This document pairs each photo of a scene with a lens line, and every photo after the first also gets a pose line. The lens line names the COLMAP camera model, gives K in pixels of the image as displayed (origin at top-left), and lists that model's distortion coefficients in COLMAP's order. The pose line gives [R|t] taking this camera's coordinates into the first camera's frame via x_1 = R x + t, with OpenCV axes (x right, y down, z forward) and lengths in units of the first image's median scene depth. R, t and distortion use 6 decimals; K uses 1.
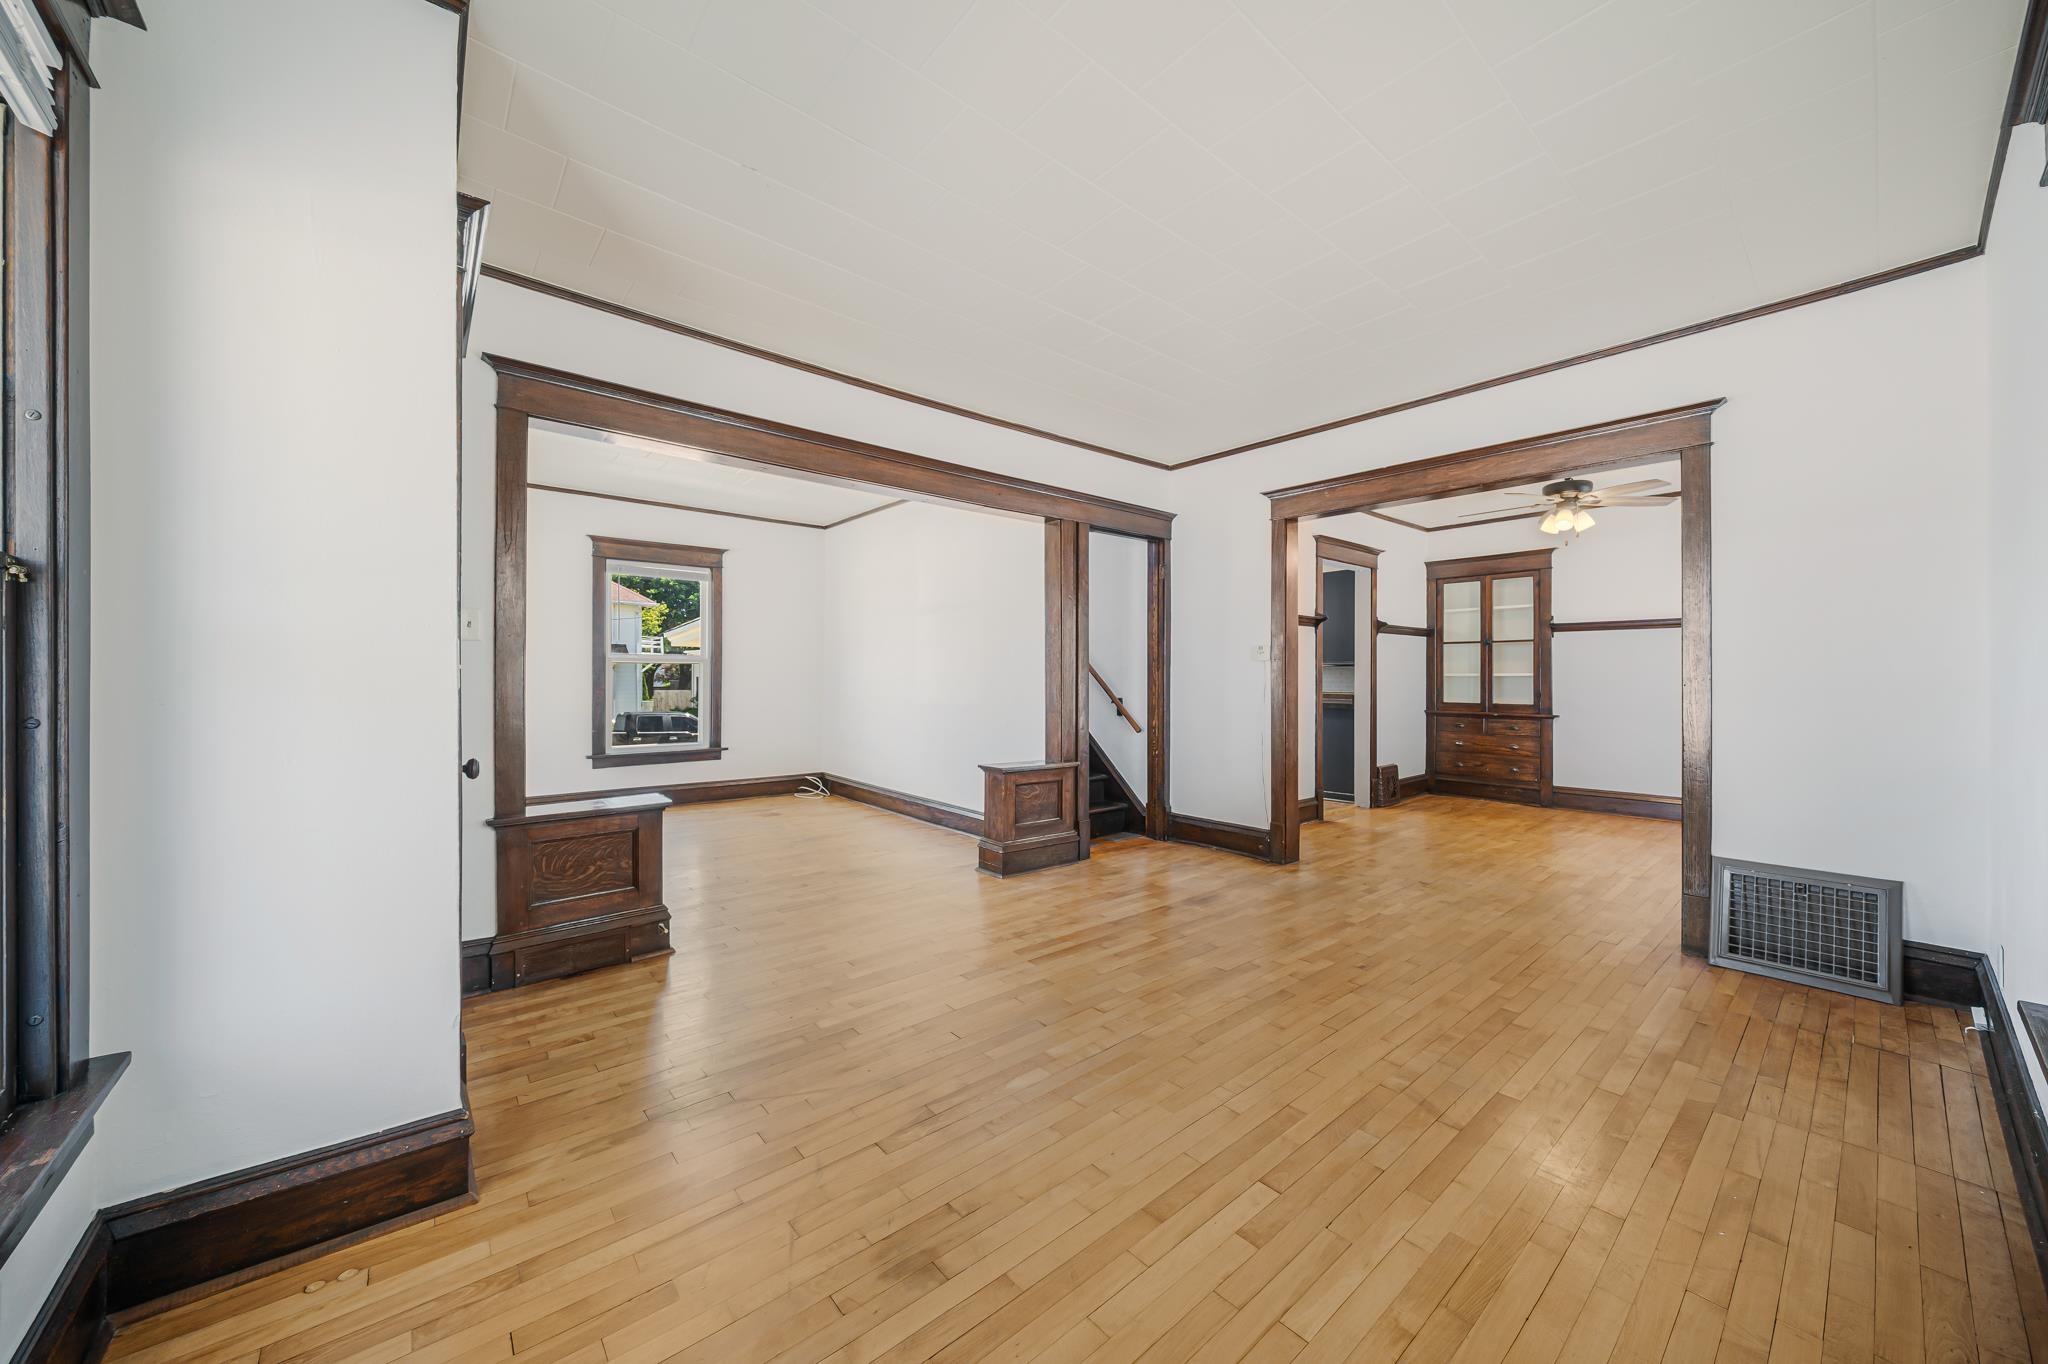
lens RADIAL K [[716.8, 0, 1013.9], [0, 716.8, 683.1], [0, 0, 1]] dist [-0.002867, -0.000198]
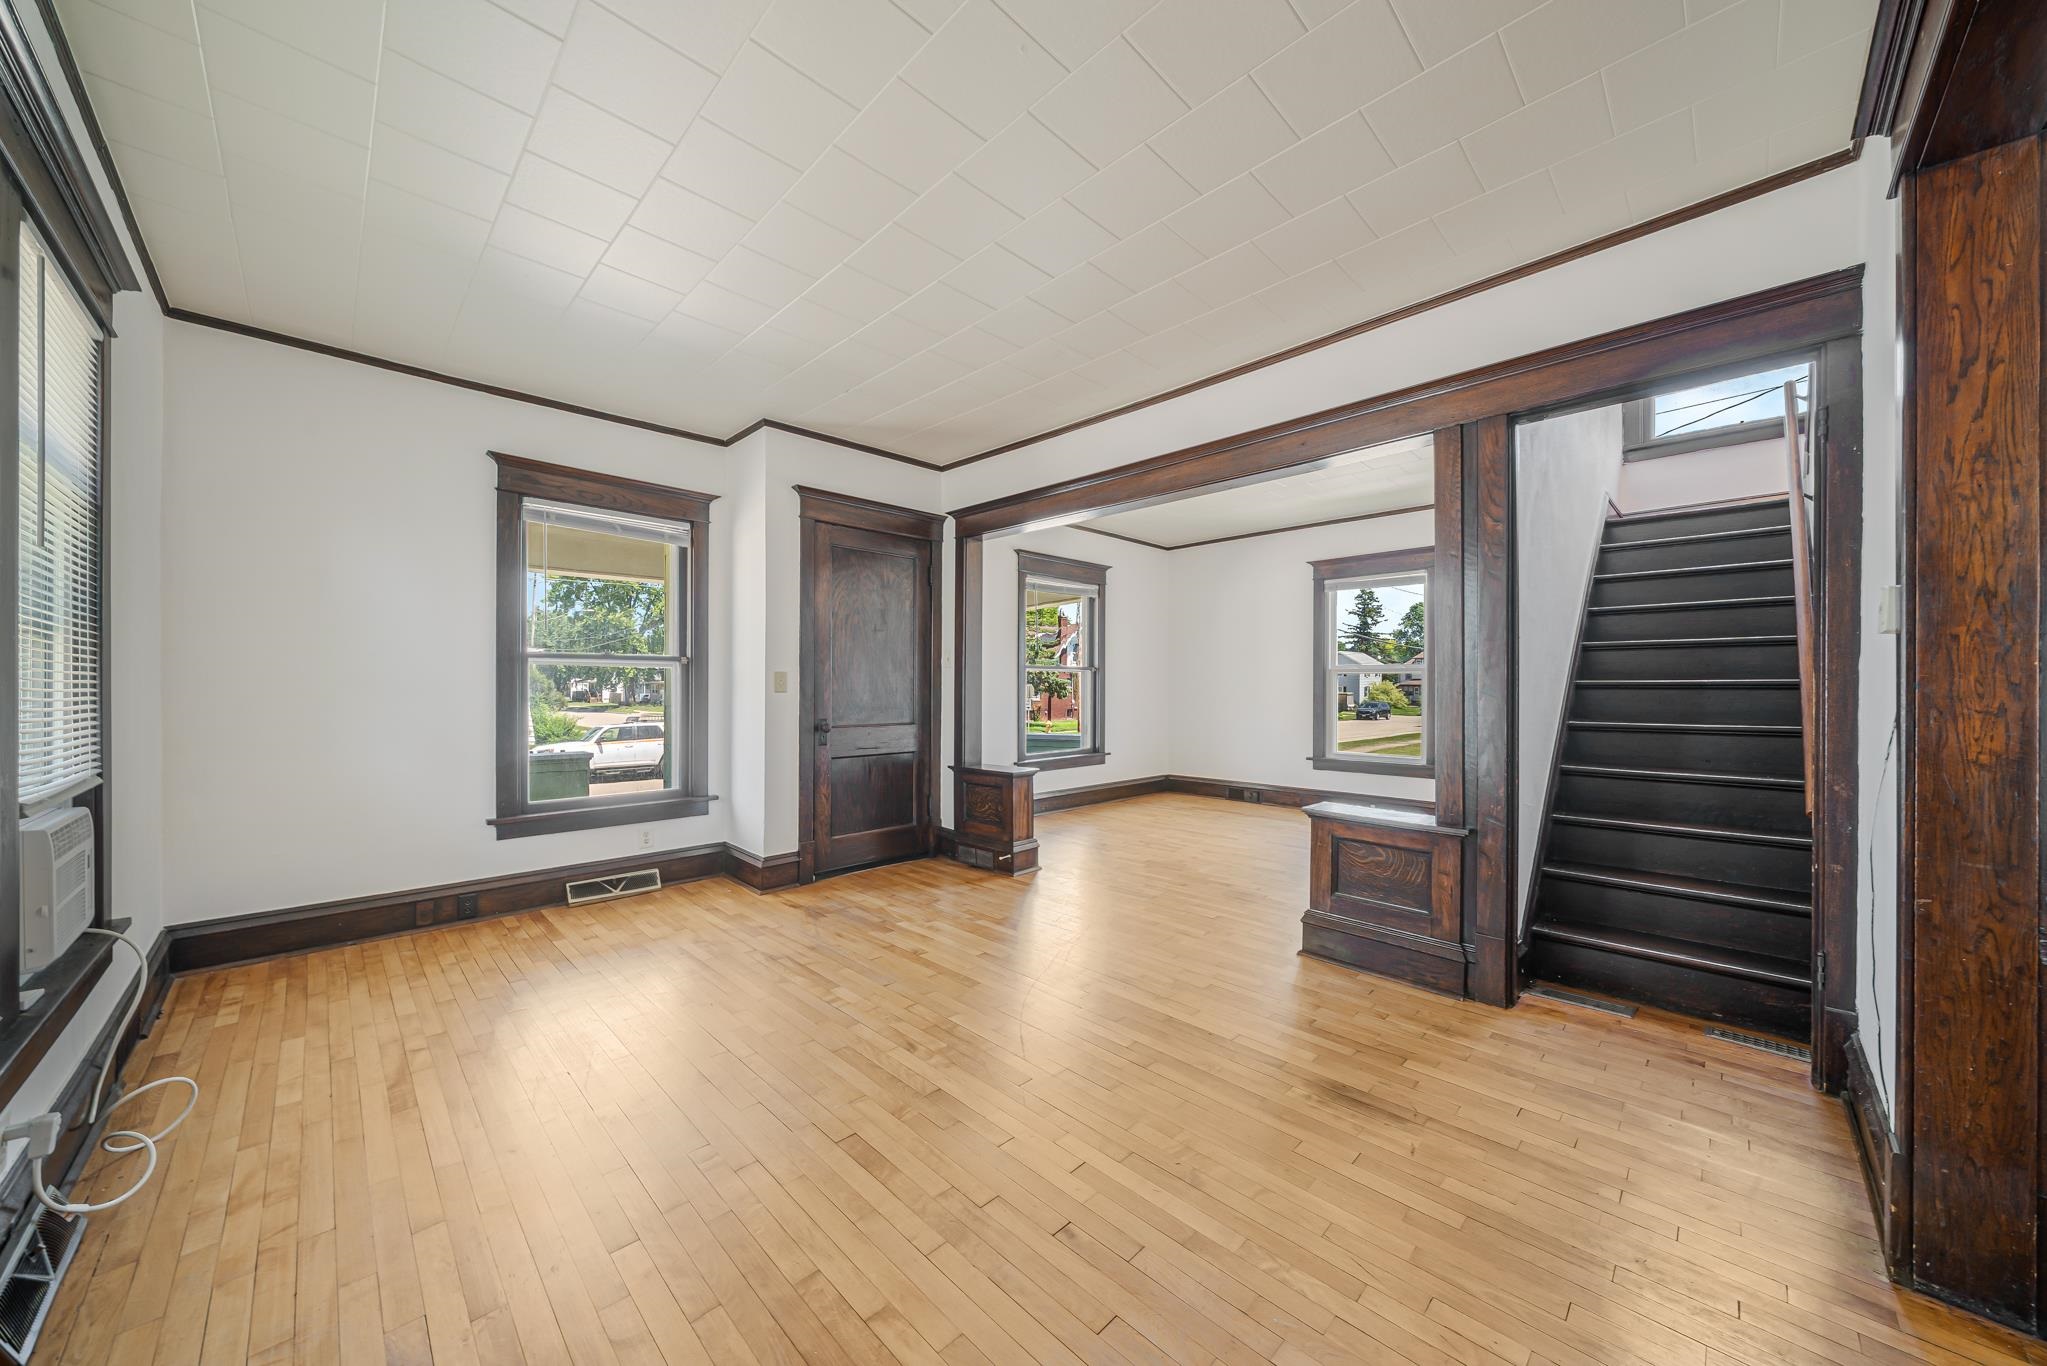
lens RADIAL K [[716.4, 0, 1013.4], [0, 716.4, 684.1], [0, 0, 1]] dist [-0.002867, -0.000198]
pose [[0.089622, -0.004472, -0.995966, 0.449522], [-0.004685, 0.999977, -0.004912, -0.003306], [0.995965, 0.005106, 0.089599, 0.403073]]
